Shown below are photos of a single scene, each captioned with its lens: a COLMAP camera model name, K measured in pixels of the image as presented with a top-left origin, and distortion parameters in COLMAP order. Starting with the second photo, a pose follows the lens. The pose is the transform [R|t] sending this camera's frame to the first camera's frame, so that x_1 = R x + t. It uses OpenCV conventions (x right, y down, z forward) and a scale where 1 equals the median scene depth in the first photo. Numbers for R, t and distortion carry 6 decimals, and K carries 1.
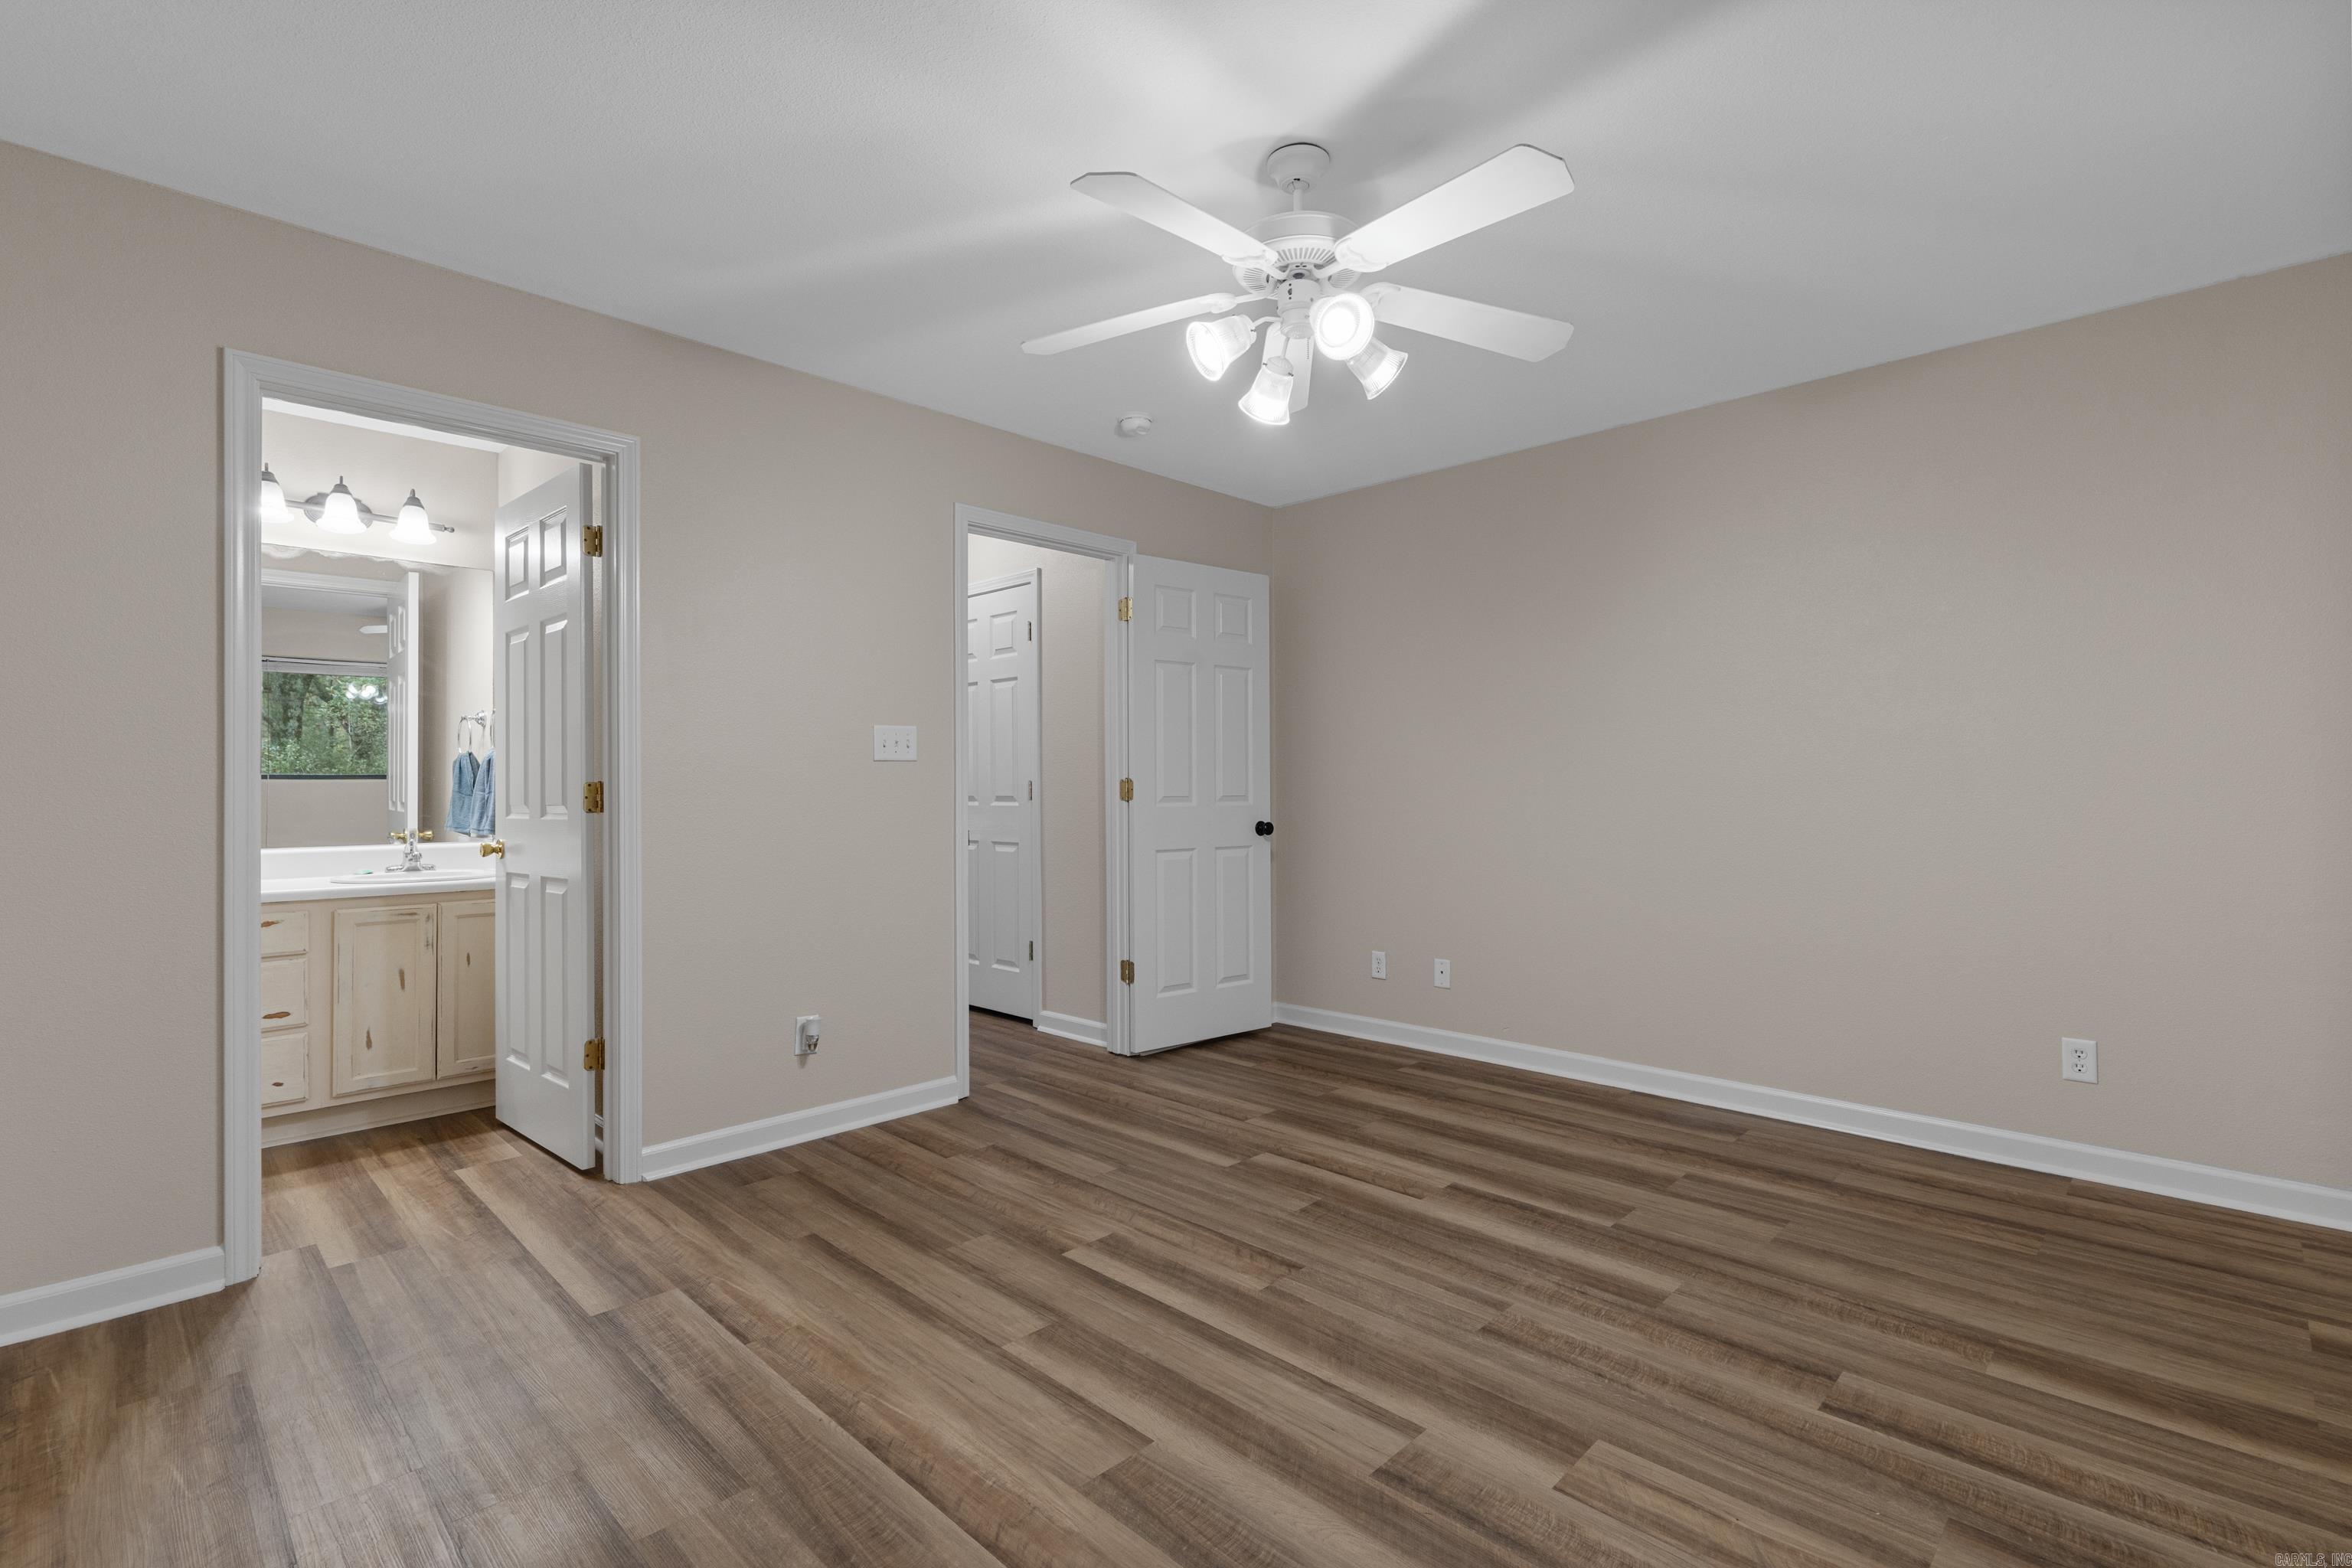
lens RADIAL K [[1073.8, 0, 1166.0], [0, 1073.8, 779.2], [0, 0, 1]] dist [-0.003128, -0.000573]
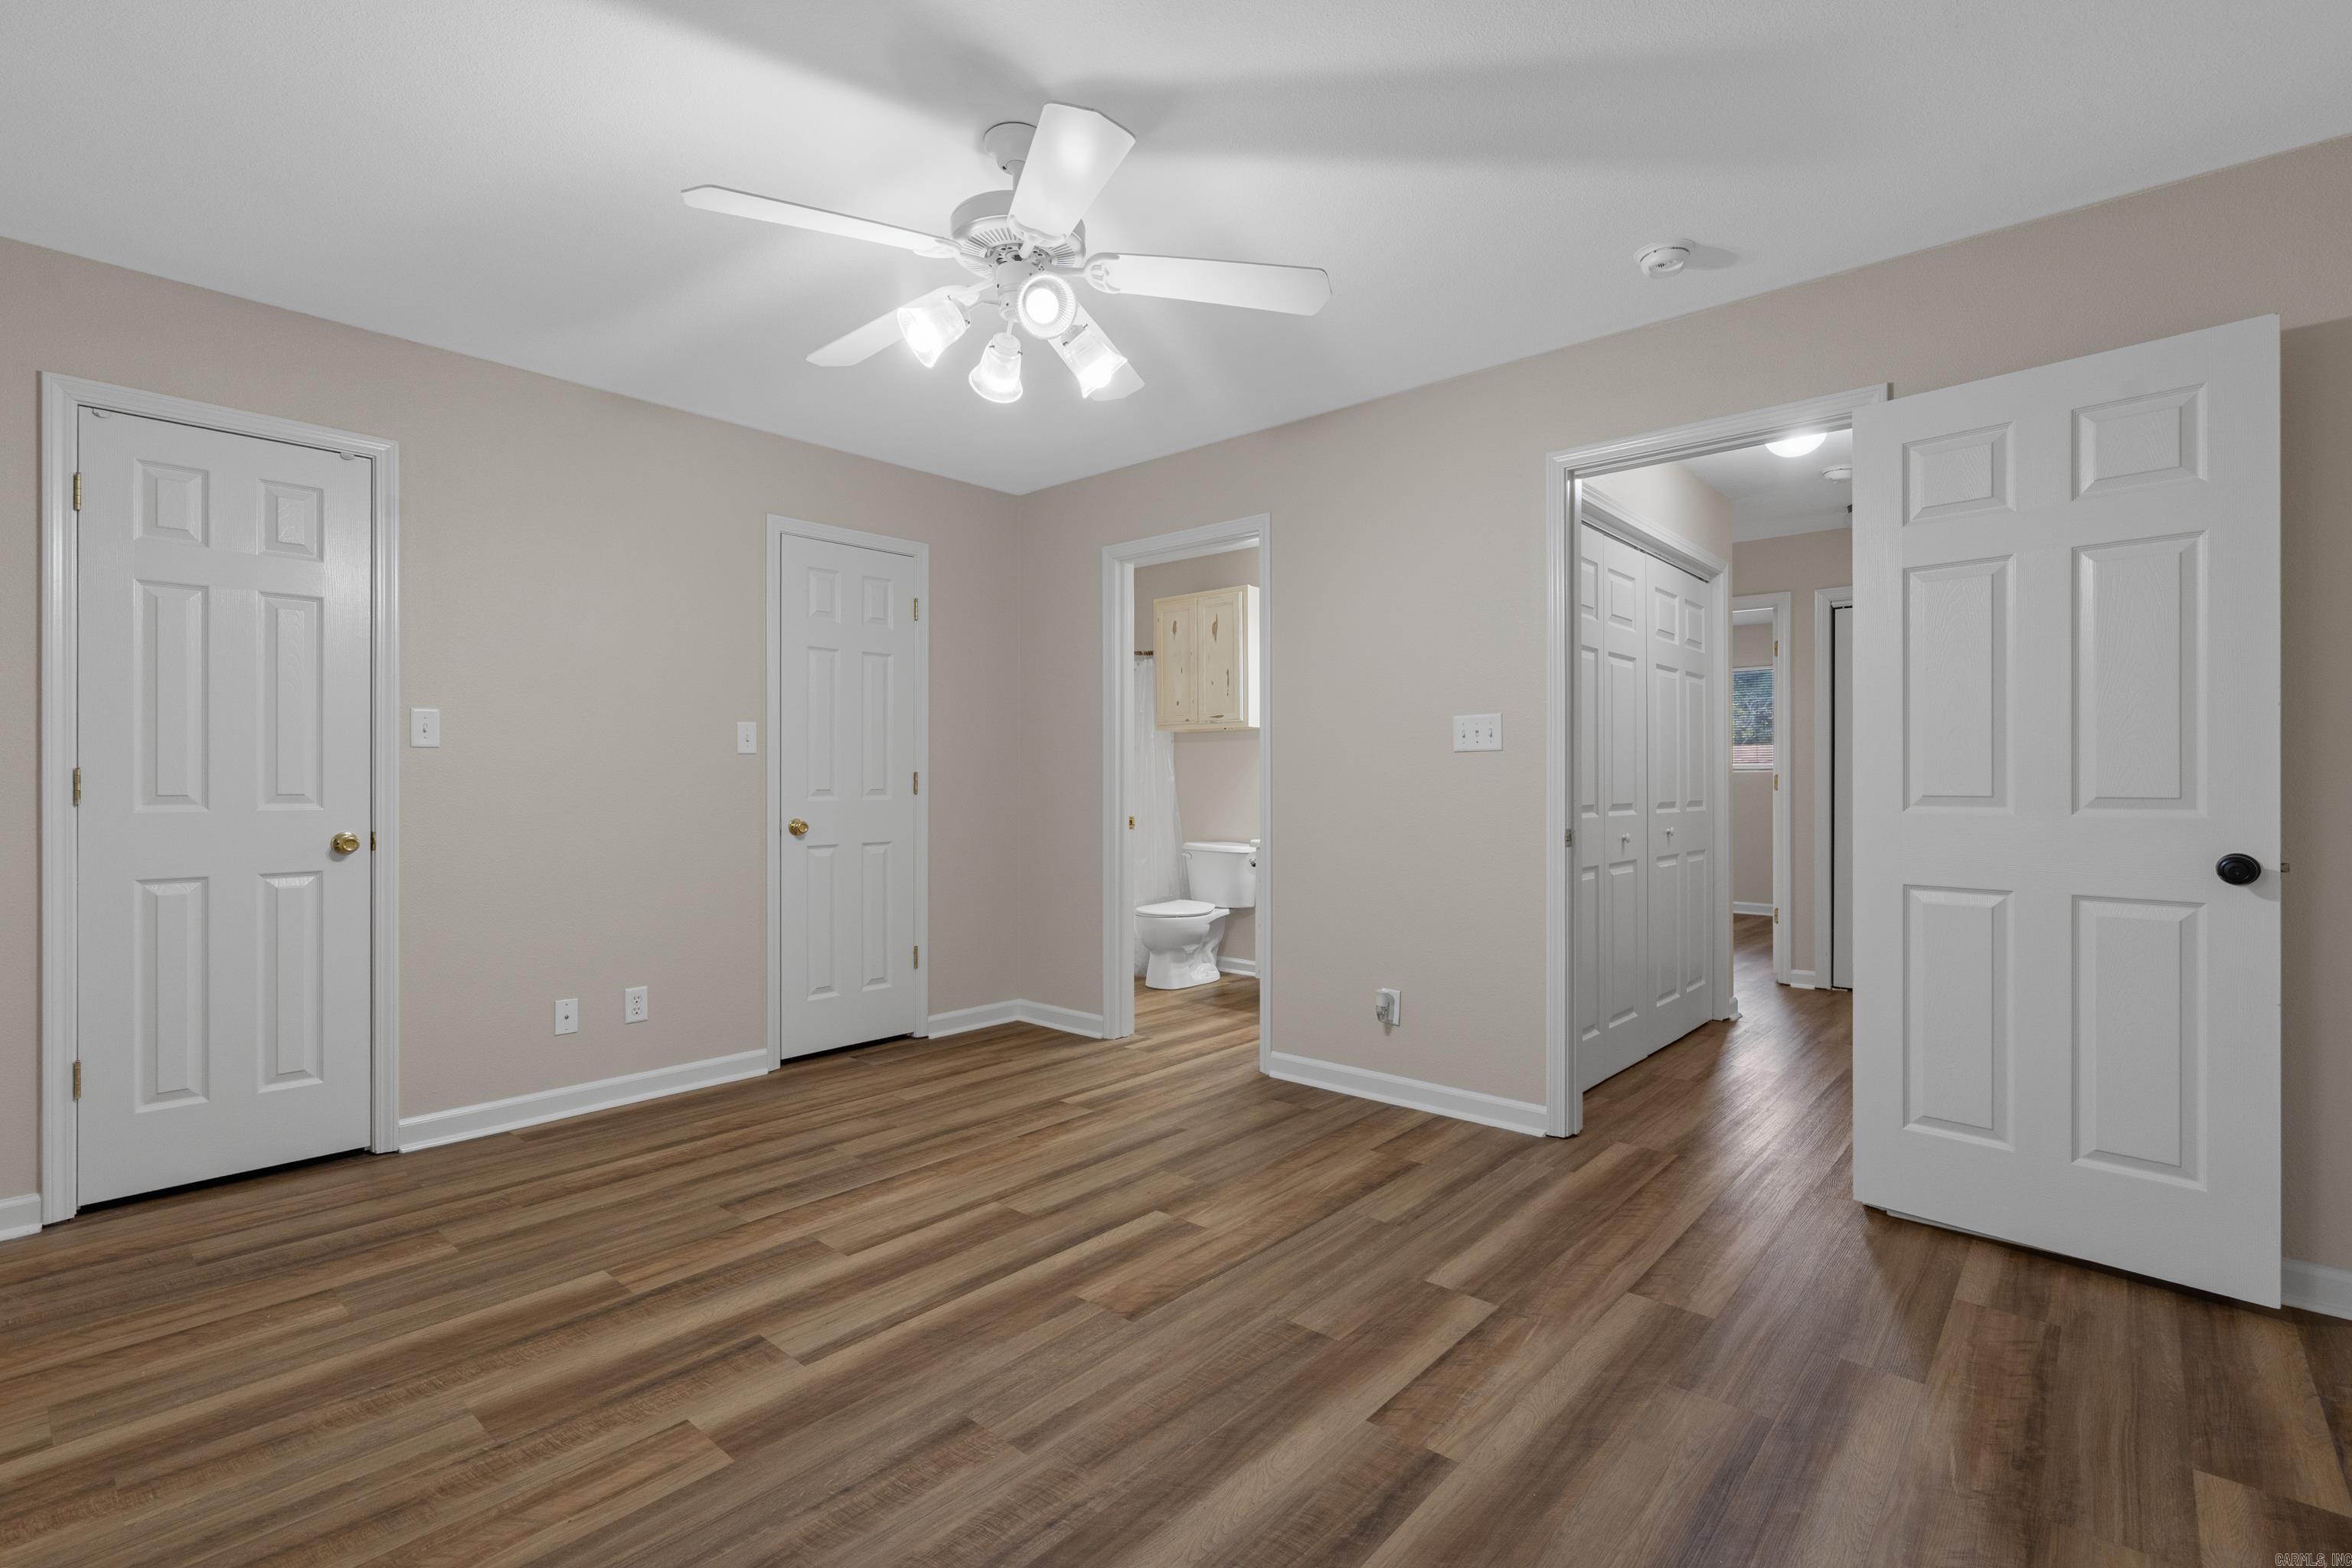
lens RADIAL K [[1073.8, 0, 1165.8], [0, 1073.8, 784.3], [0, 0, 1]] dist [-0.003128, -0.000573]
pose [[0.049118, 0.007435, -0.998765, 0.961959], [0.008351, 0.999934, 0.007855, 0.003557], [0.998758, -0.008726, 0.049053, 0.938709]]
